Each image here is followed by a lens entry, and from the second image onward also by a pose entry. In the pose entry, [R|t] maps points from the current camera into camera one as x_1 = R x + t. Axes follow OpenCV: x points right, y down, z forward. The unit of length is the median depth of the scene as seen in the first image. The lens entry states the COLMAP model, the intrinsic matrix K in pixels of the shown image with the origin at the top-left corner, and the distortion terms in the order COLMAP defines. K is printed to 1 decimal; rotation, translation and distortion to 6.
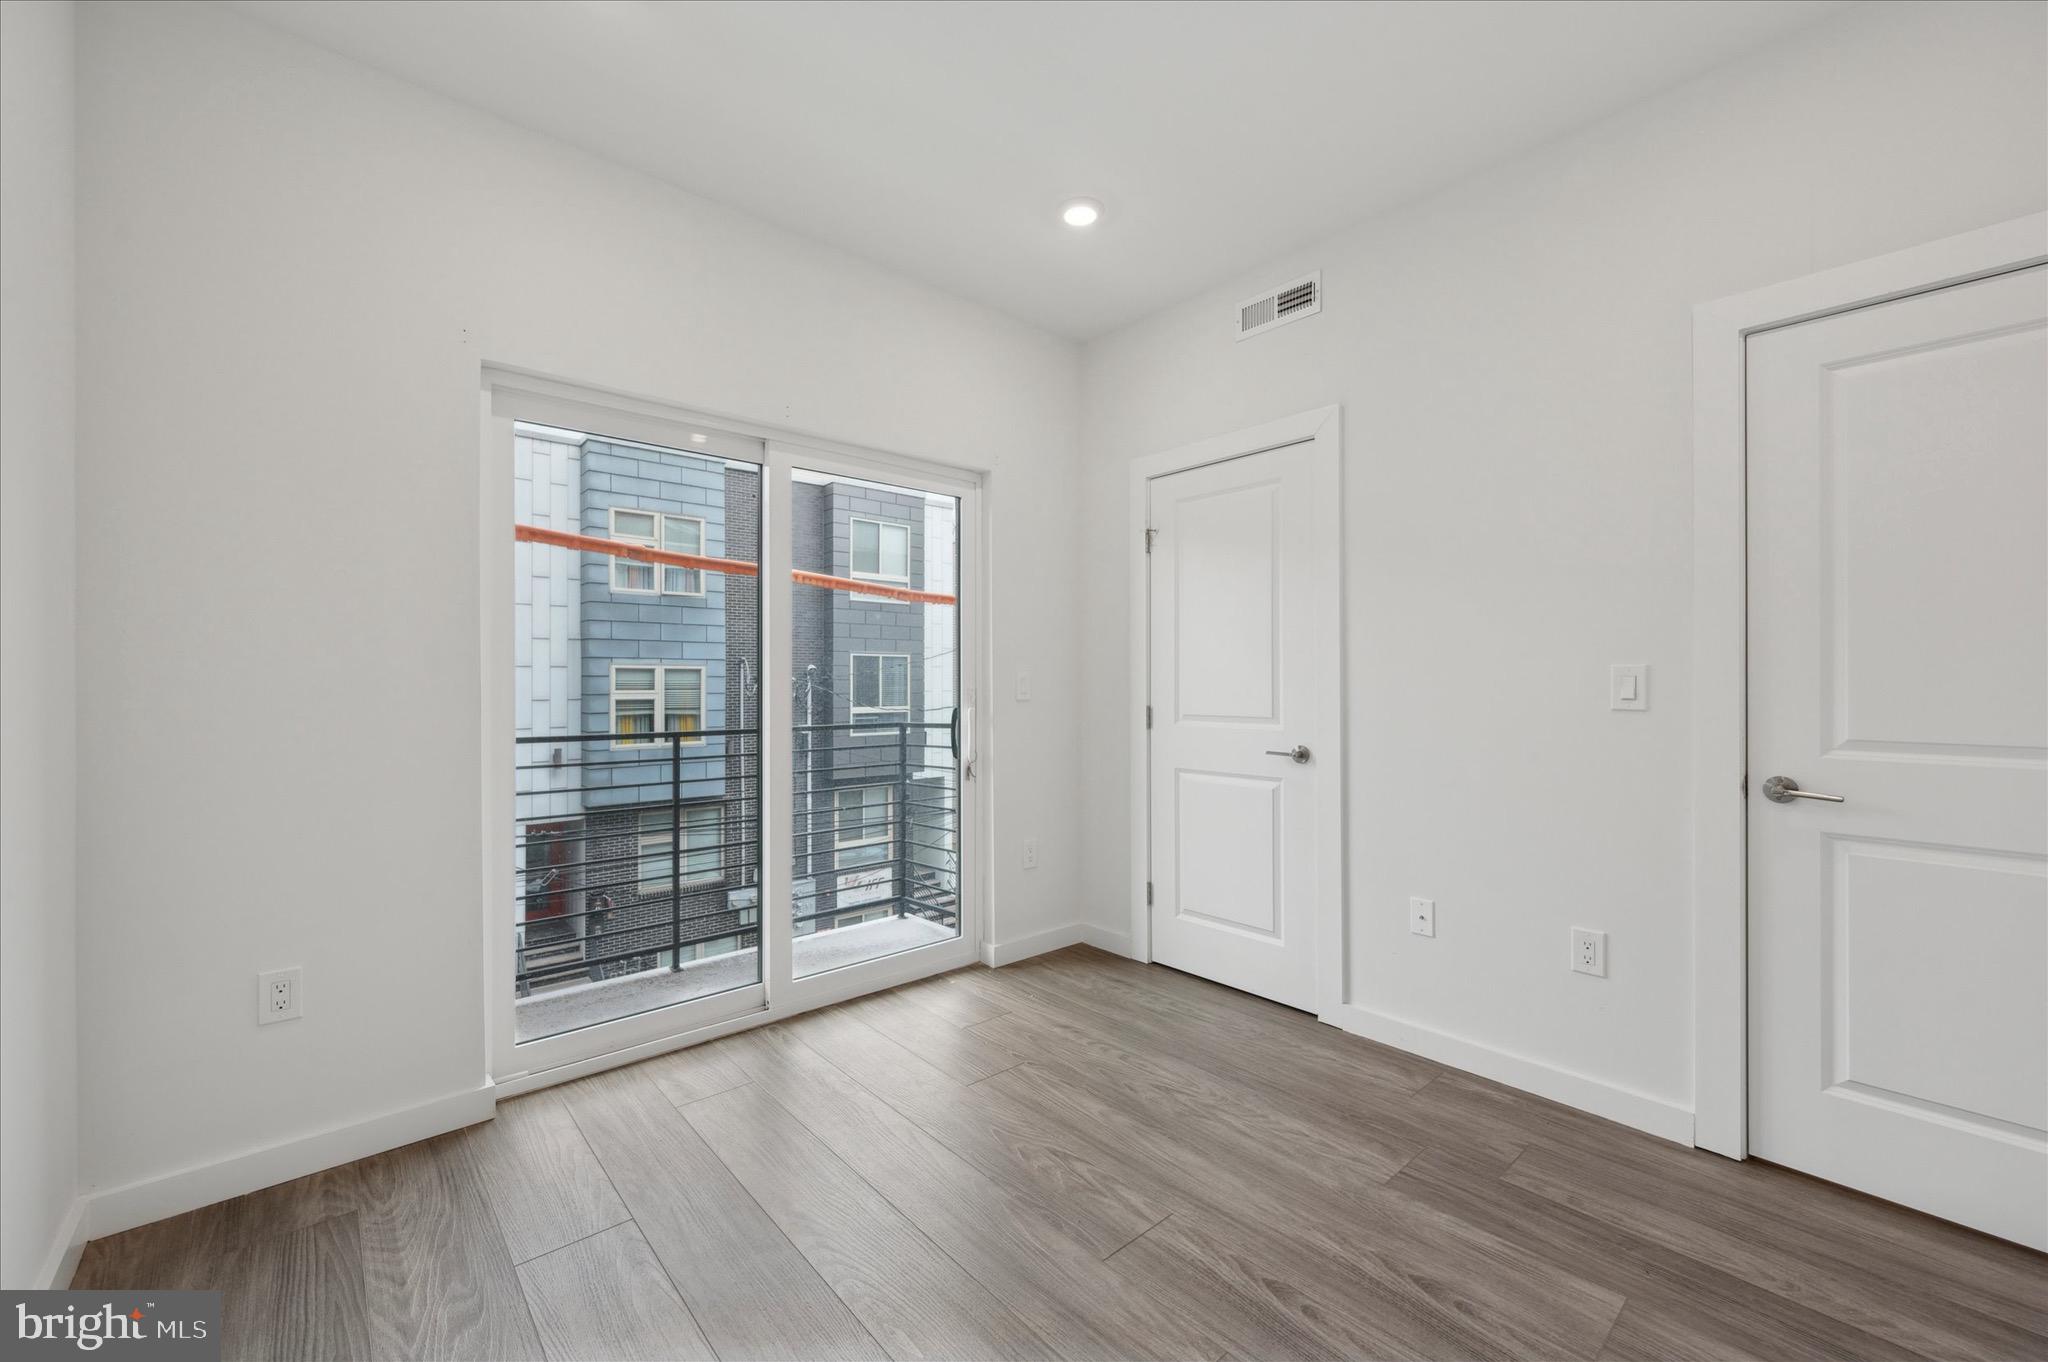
lens RADIAL K [[872.1, 0, 1023.4], [0, 872.1, 684.1], [0, 0, 1]] dist [0.001991, 0.000218]
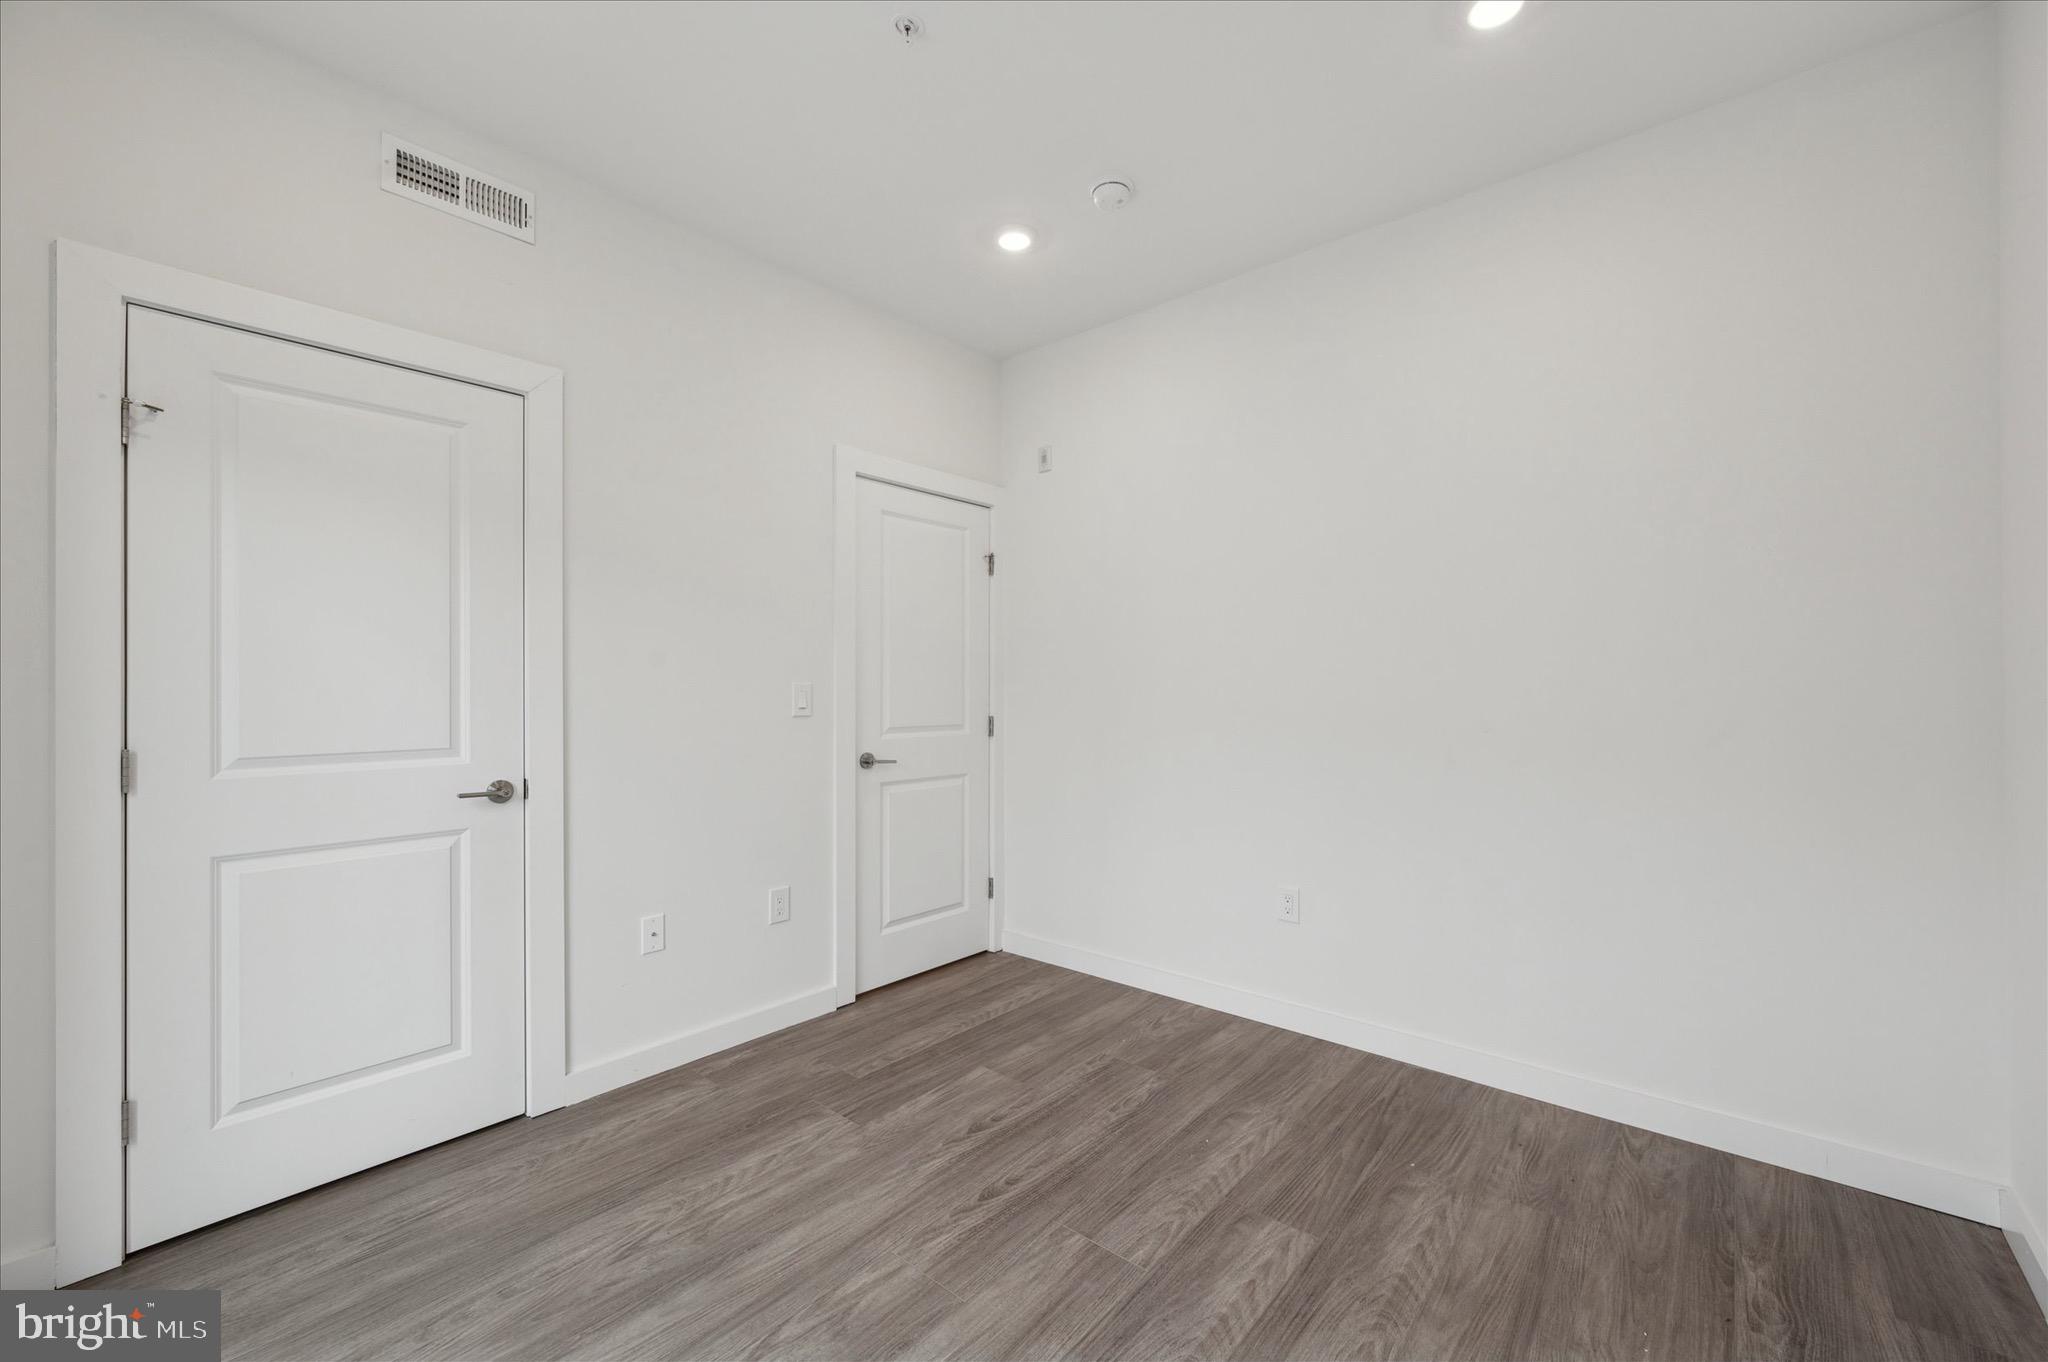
lens RADIAL K [[875.2, 0, 1025.4], [0, 875.2, 688.9], [0, 0, 1]] dist [0.000349, 0.000176]
pose [[-0.195754, 0.004450, 0.980643, -0.739046], [0.010338, 0.999943, -0.002473, -0.005484], [-0.980598, 0.009654, -0.195789, 0.955030]]
